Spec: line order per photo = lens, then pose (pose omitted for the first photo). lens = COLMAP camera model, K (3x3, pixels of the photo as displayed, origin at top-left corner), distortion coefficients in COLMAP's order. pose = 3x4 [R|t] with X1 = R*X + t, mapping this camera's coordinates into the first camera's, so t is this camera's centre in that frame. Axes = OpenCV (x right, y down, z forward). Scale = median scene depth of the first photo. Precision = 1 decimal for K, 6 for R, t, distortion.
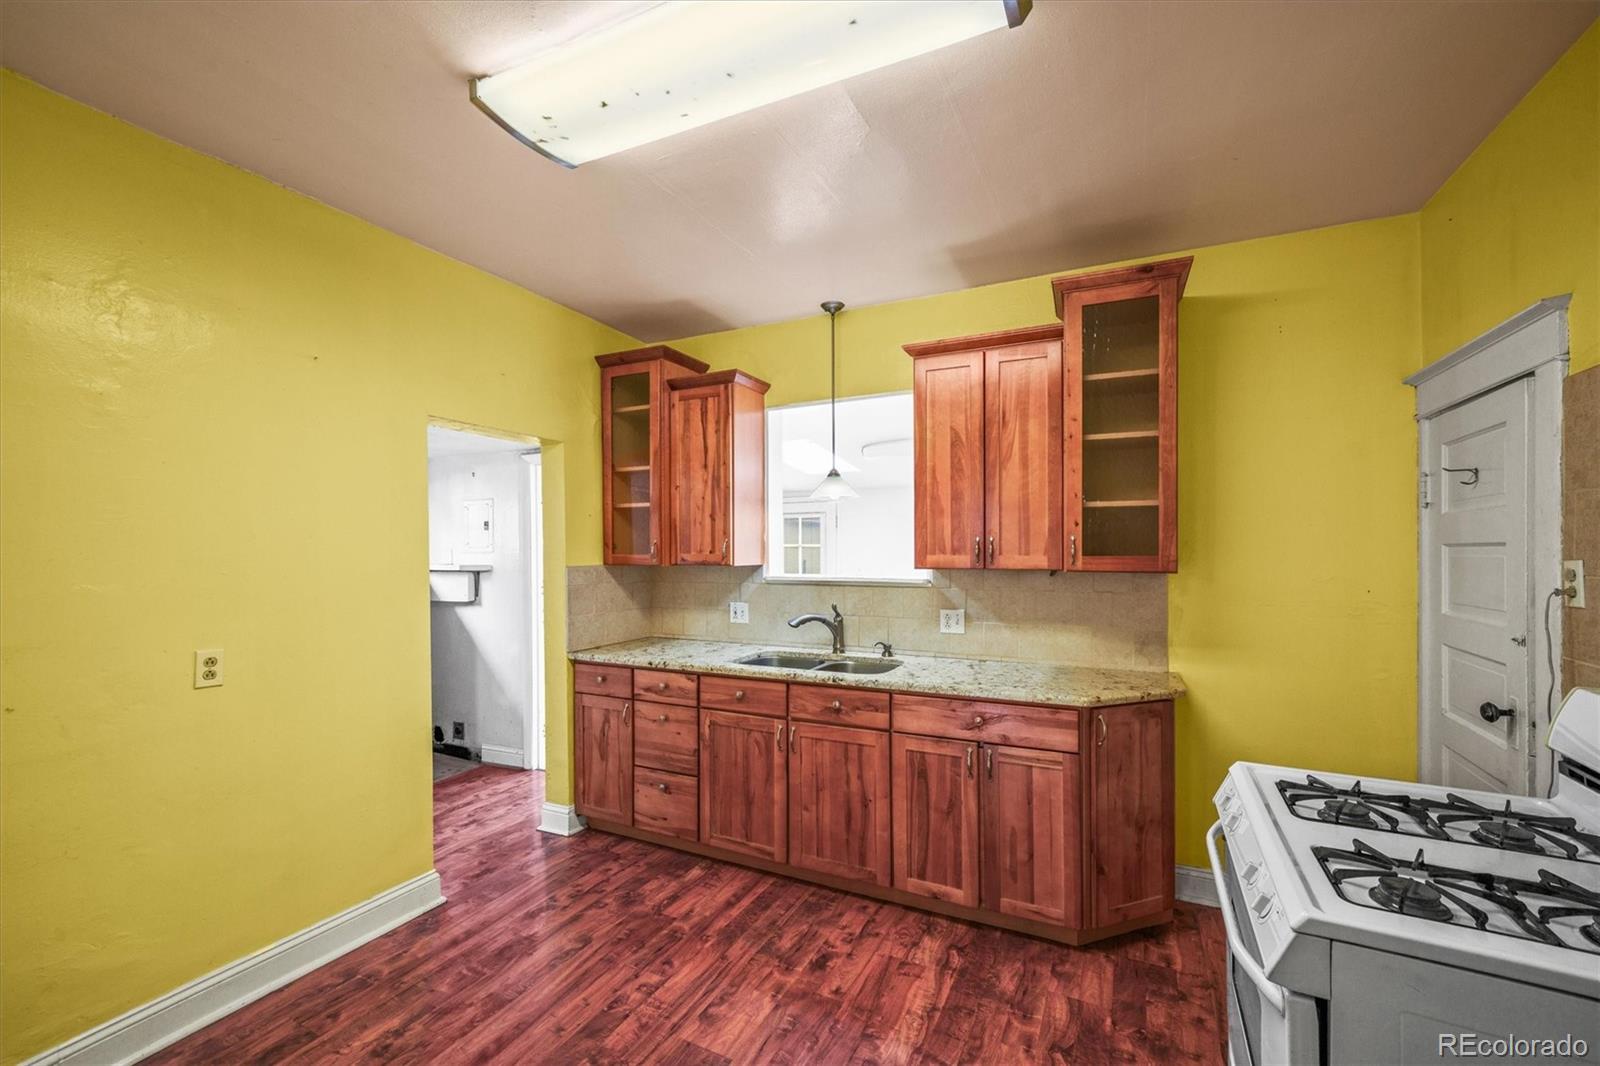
lens RADIAL K [[658.8, 0, 801.1], [0, 658.8, 544.5], [0, 0, 1]] dist [-0.003654, -0.000357]
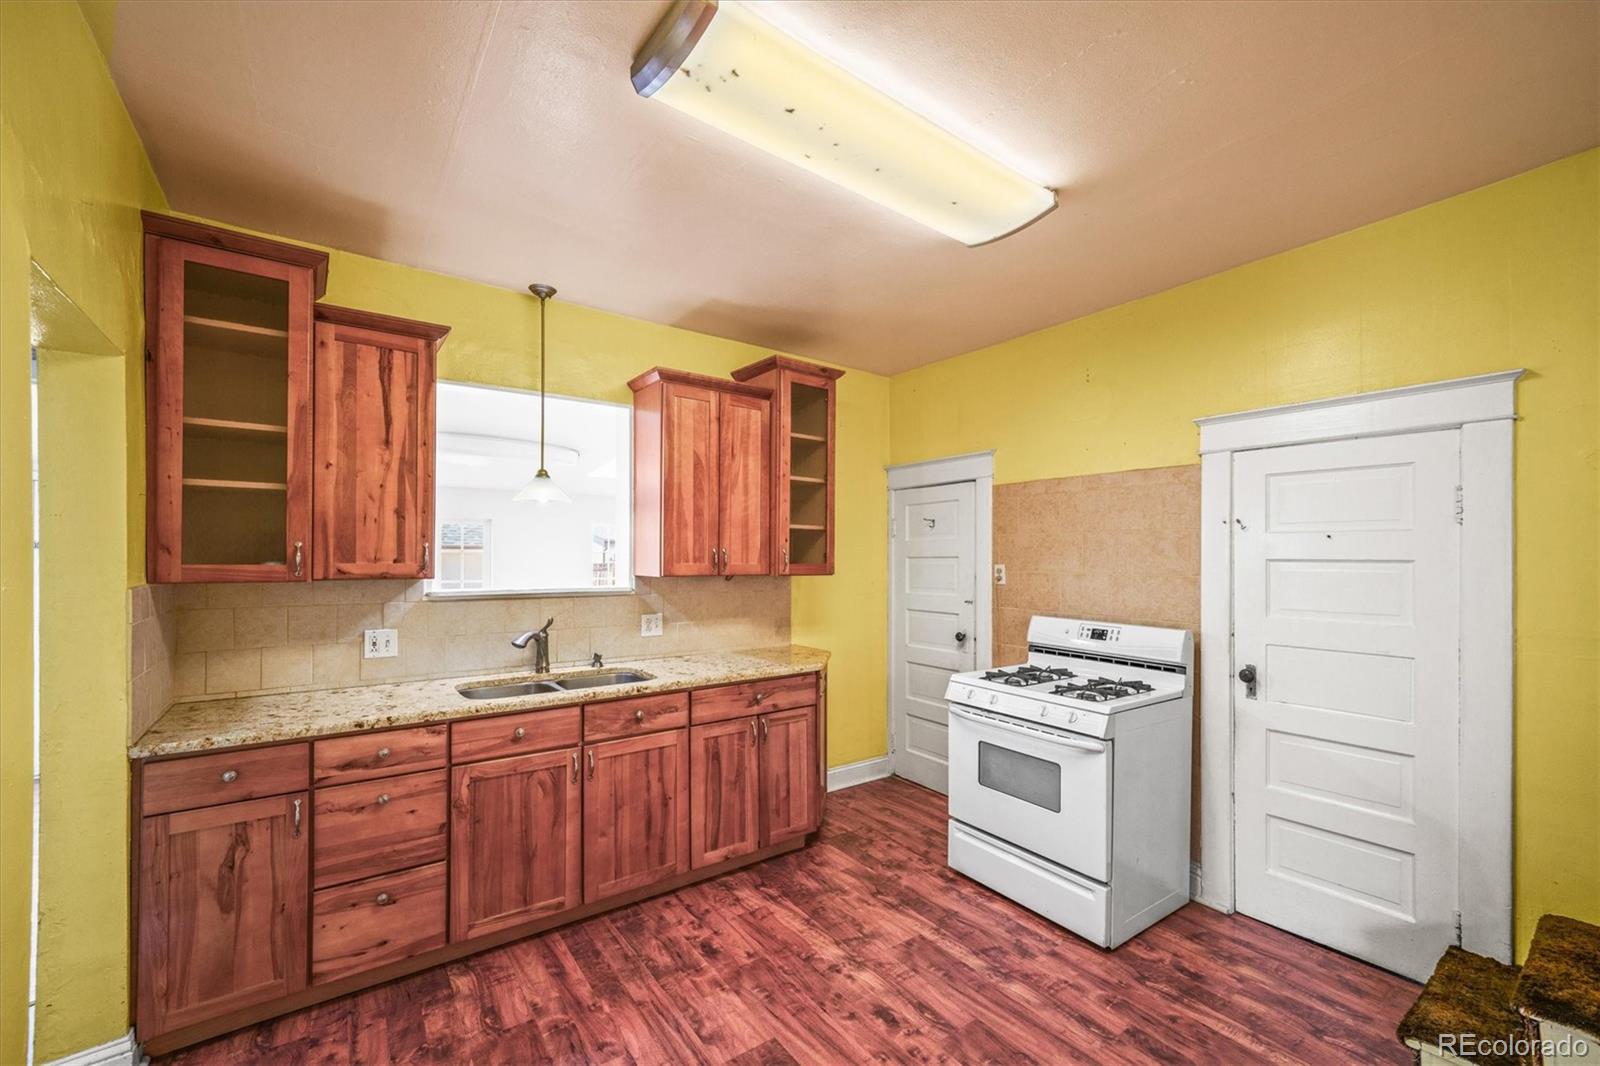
lens RADIAL K [[658.8, 0, 804.2], [0, 658.8, 545.8], [0, 0, 1]] dist [-0.003654, -0.000357]
pose [[0.454031, 0.021499, 0.890726, -0.690371], [-0.009332, 0.999769, -0.019374, 0.005434], [-0.890937, 0.000484, 0.454127, 0.311673]]
